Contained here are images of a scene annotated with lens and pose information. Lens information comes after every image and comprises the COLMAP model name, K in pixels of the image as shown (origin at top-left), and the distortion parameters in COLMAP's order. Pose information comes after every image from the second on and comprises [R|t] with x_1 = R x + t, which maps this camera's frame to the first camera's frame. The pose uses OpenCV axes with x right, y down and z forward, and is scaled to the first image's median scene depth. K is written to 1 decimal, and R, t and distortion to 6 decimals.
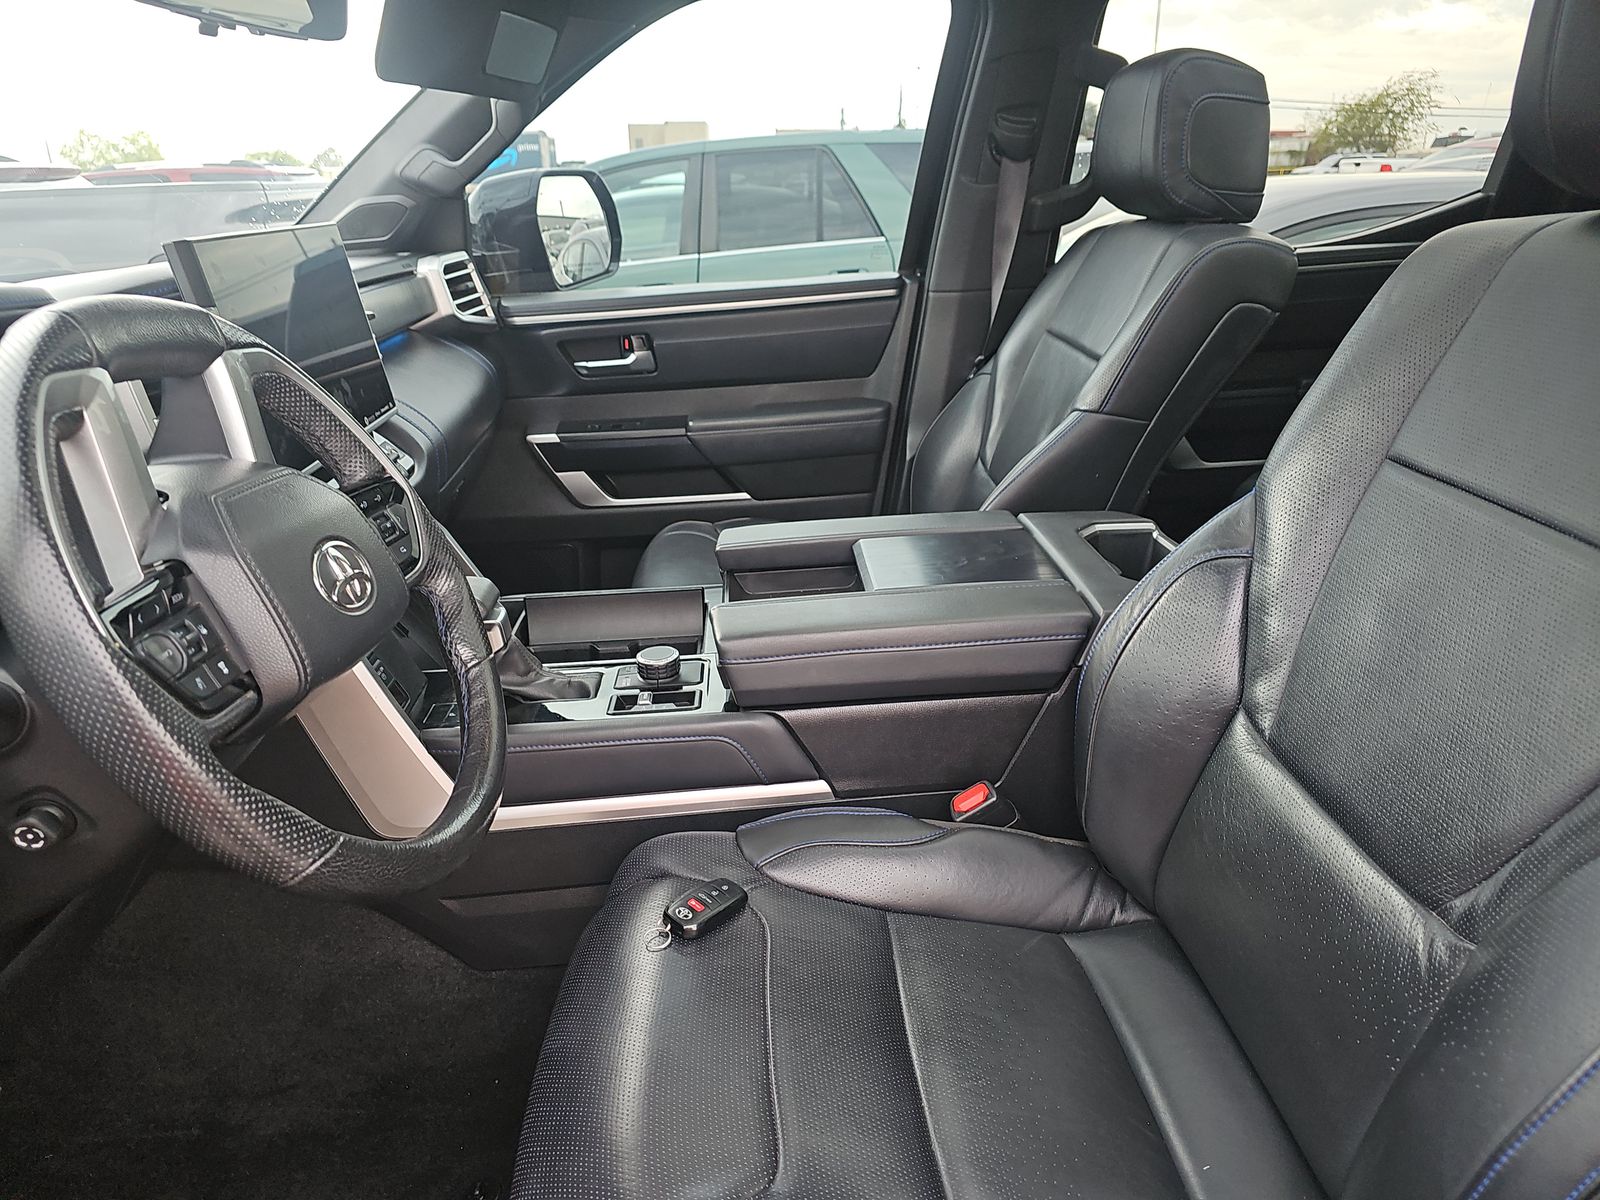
lens RADIAL K [[1085.9, 0, 800.0], [0, 1085.9, 600.0], [0, 0, 1]] dist [0.011356, -0.002692]
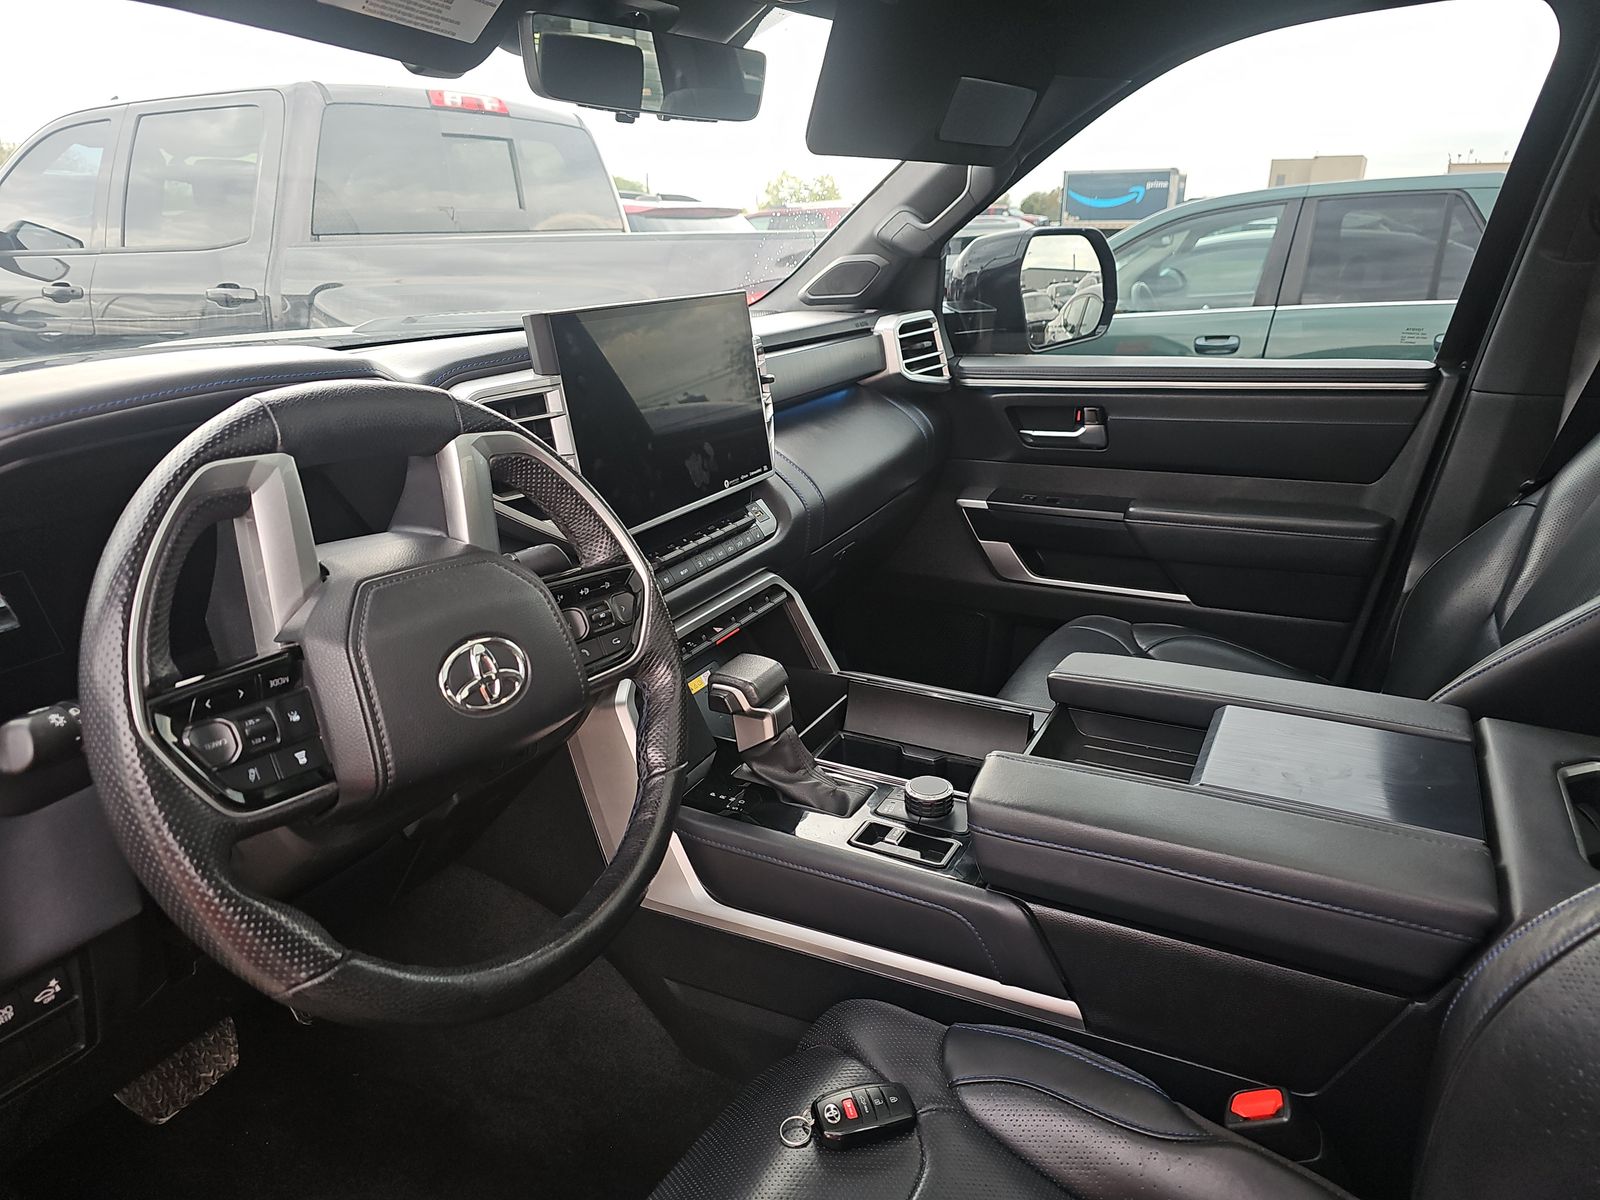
lens RADIAL K [[1068.7, 0, 775.8], [0, 1068.7, 578.4], [0, 0, 1]] dist [0.061193, -0.065931]
pose [[0.860612, 0.175016, -0.478243, 0.089896], [-0.197158, 0.980364, 0.003979, -0.057178], [0.469548, 0.090865, 0.878219, 0.091961]]
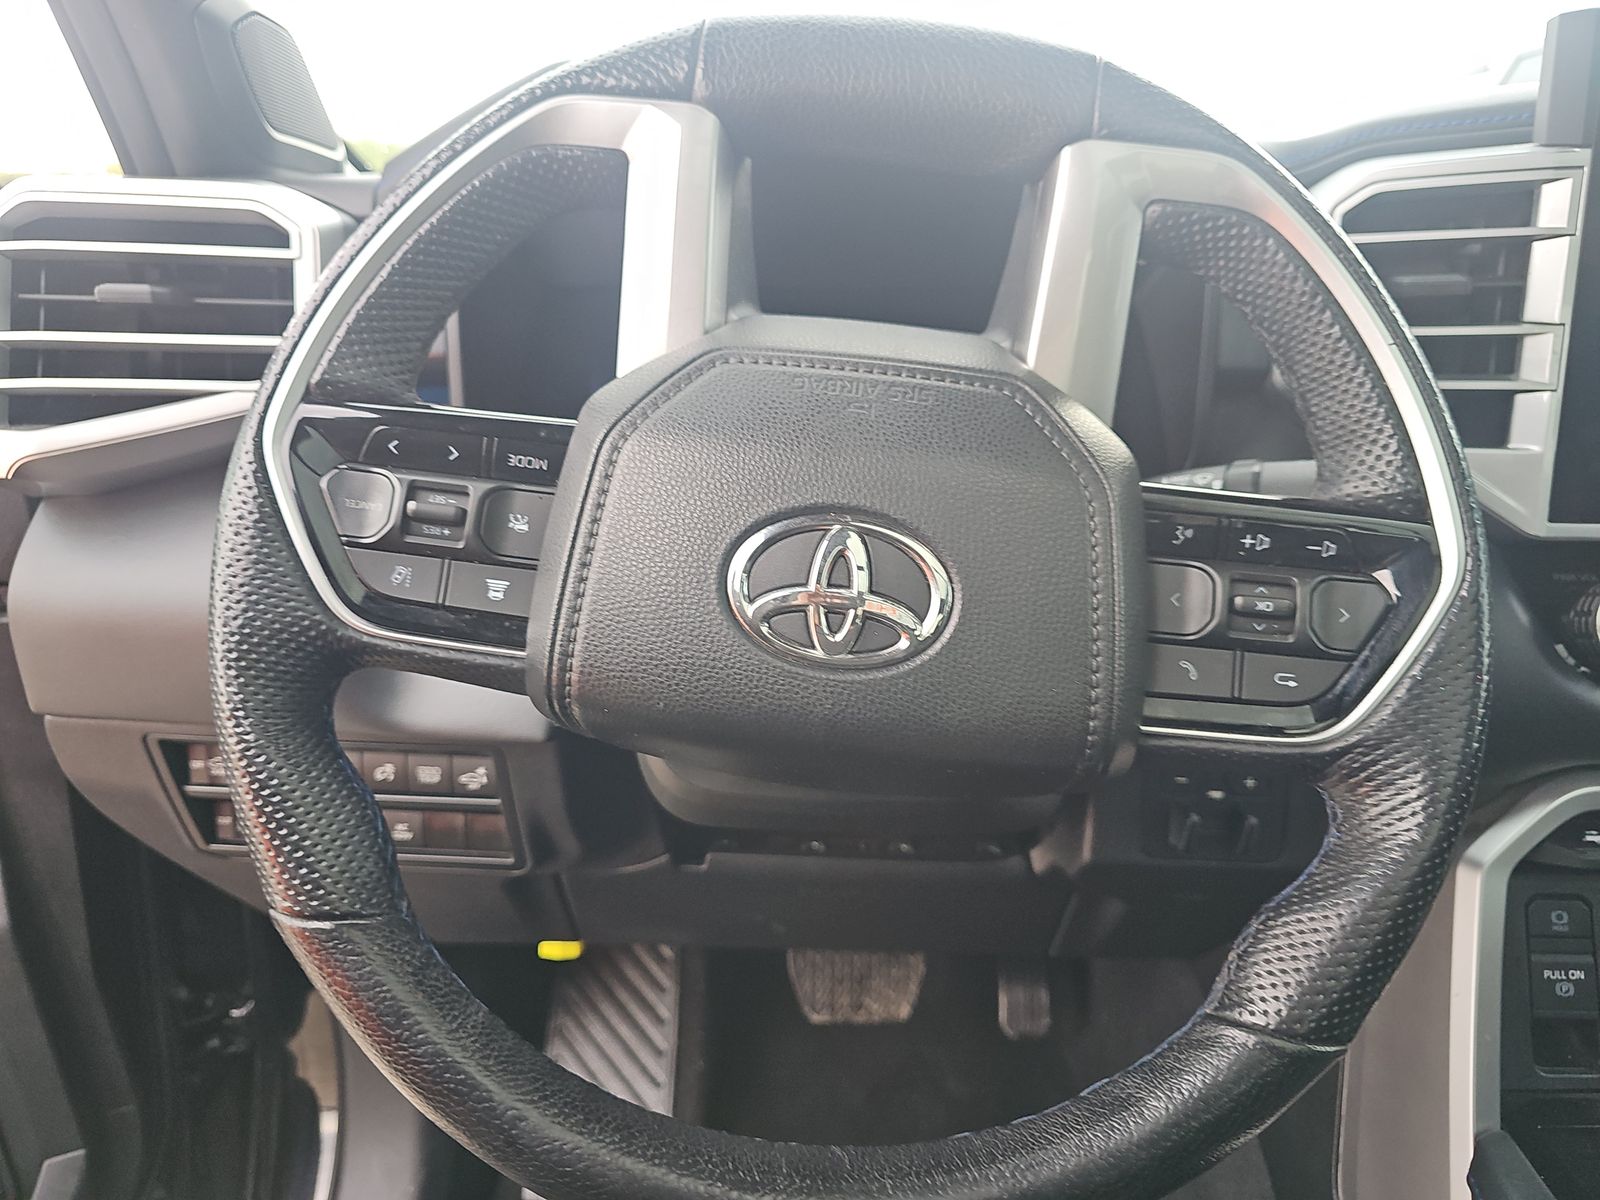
lens RADIAL K [[1068.7, 0, 775.8], [0, 1068.7, 578.4], [0, 0, 1]] dist [0.061193, -0.065931]
pose [[-0.059335, 0.340253, -0.938460, 0.004724], [-0.377222, 0.862765, 0.336659, -0.060922], [0.924220, 0.373984, 0.077159, 0.332956]]
